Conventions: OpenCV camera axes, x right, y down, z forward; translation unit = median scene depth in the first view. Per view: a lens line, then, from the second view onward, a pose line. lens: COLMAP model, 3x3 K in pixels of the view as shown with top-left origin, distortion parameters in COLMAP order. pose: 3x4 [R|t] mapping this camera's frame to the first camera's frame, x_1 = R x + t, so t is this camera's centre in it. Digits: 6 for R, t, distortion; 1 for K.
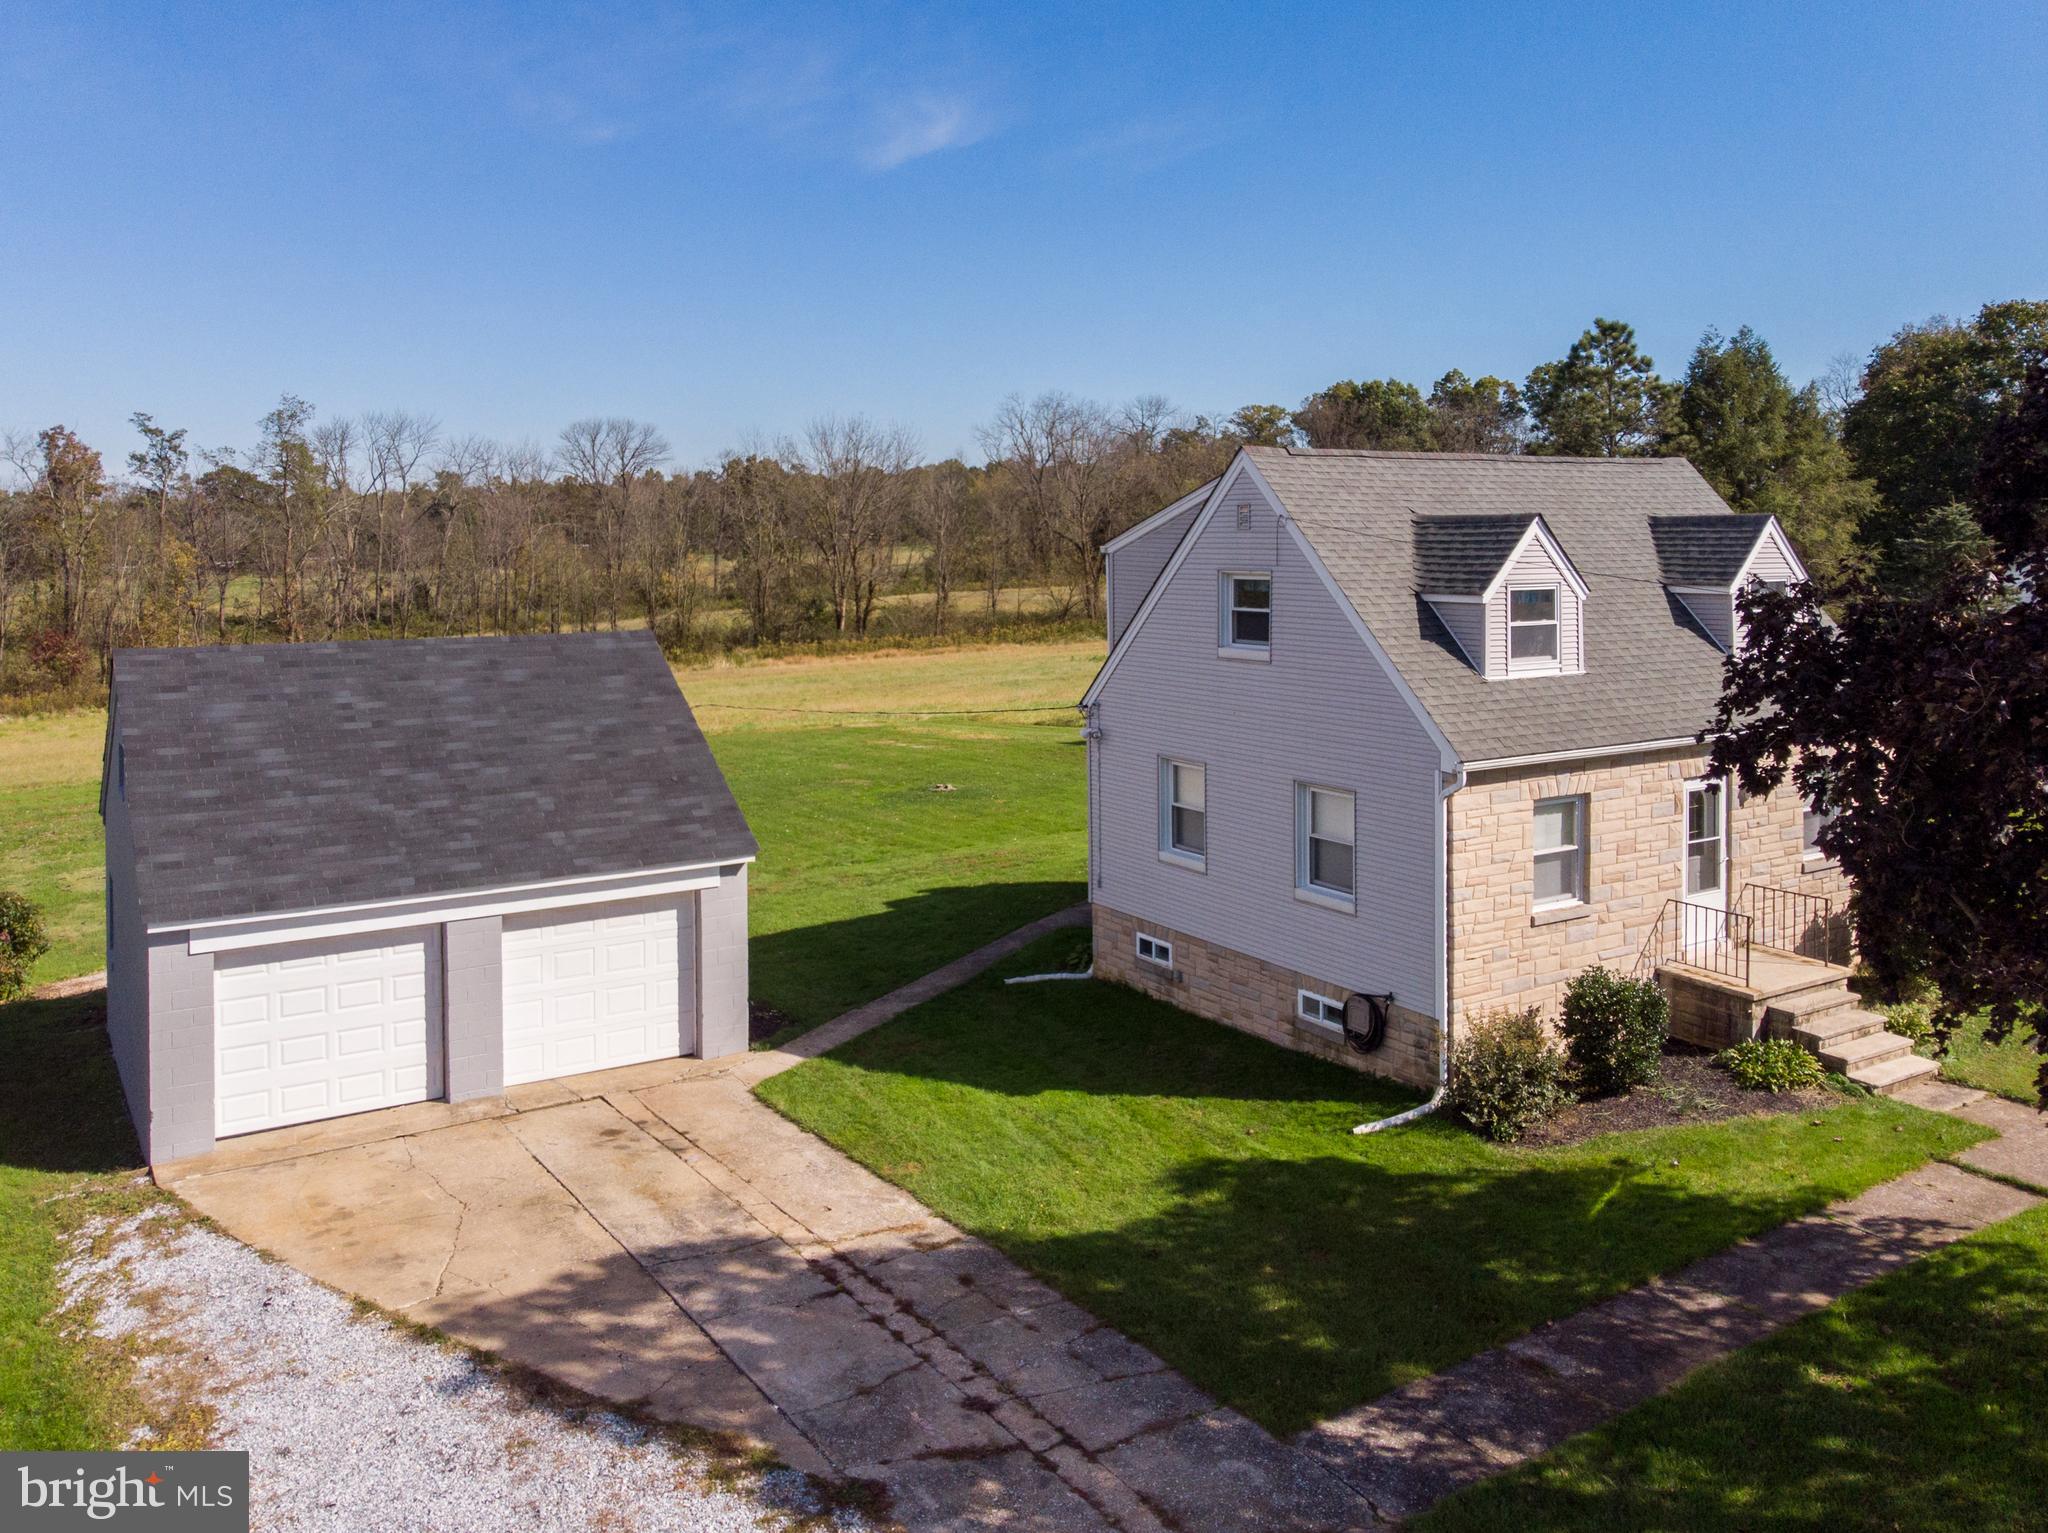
lens RADIAL K [[1617.2, 0, 1031.7], [0, 1617.2, 584.0], [0, 0, 1]] dist [-0.002455, 0.004570]
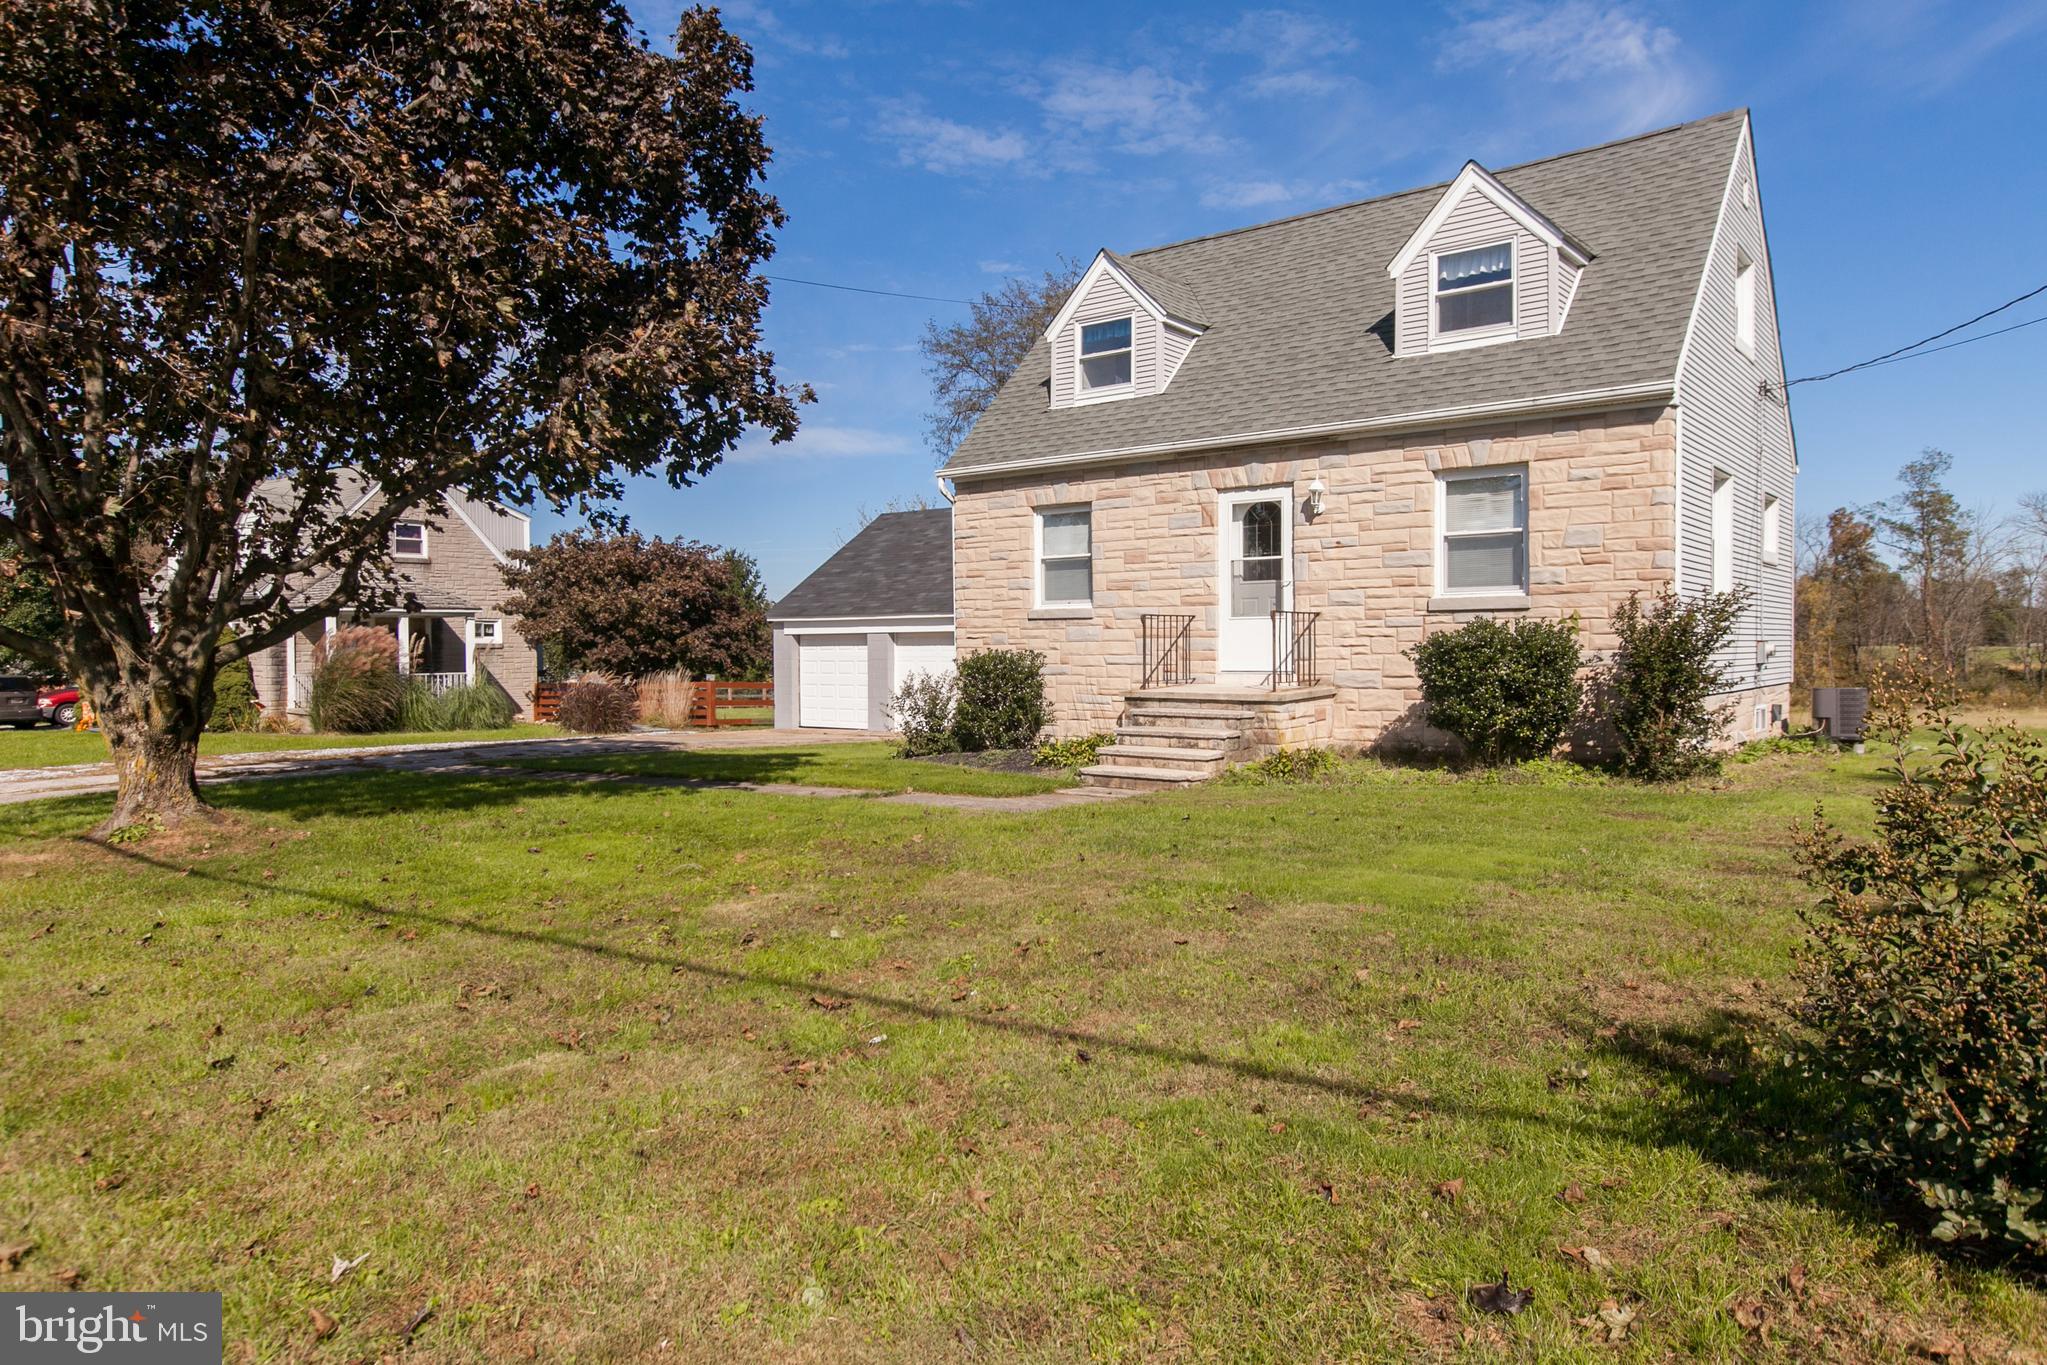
lens RADIAL K [[1299.7, 0, 1023.5], [0, 1299.7, 682.5], [0, 0, 1]] dist [0.003355, -0.000432]
pose [[0.329695, 0.029337, -0.943632, 1.134343], [-0.022875, 0.999472, 0.023080, 0.228130], [0.943810, 0.013976, 0.330192, 0.676555]]
